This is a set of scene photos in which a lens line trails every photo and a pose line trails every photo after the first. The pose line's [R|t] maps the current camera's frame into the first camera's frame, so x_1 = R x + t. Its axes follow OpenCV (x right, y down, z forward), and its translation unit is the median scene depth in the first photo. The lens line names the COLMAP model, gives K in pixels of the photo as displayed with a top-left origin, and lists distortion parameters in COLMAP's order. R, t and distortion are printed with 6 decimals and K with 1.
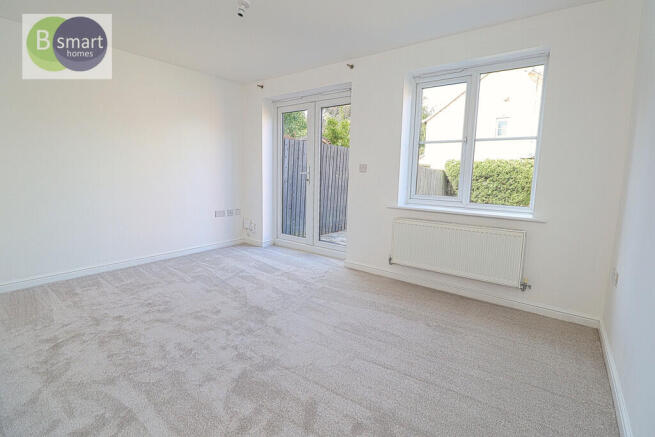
lens RADIAL K [[303.0, 0, 331.4], [0, 303.0, 214.4], [0, 0, 1]] dist [-0.015404, -0.000609]
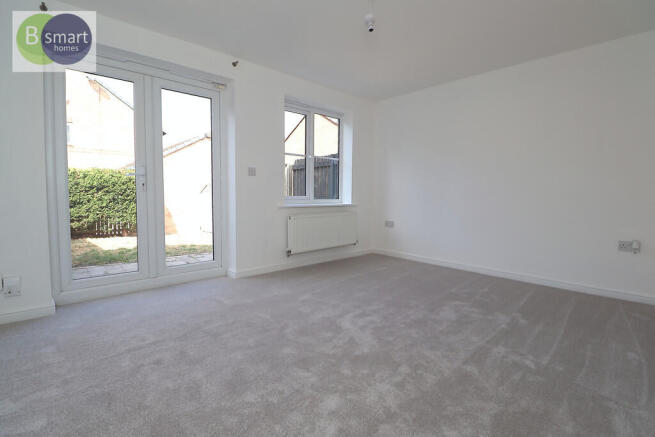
lens RADIAL K [[303.0, 0, 331.4], [0, 303.0, 214.4], [0, 0, 1]] dist [-0.015404, -0.000609]
pose [[0.178230, -0.083887, 0.980407, -0.929745], [0.128665, 0.989792, 0.061300, -0.043052], [-0.975541, 0.115218, 0.187204, 0.631079]]
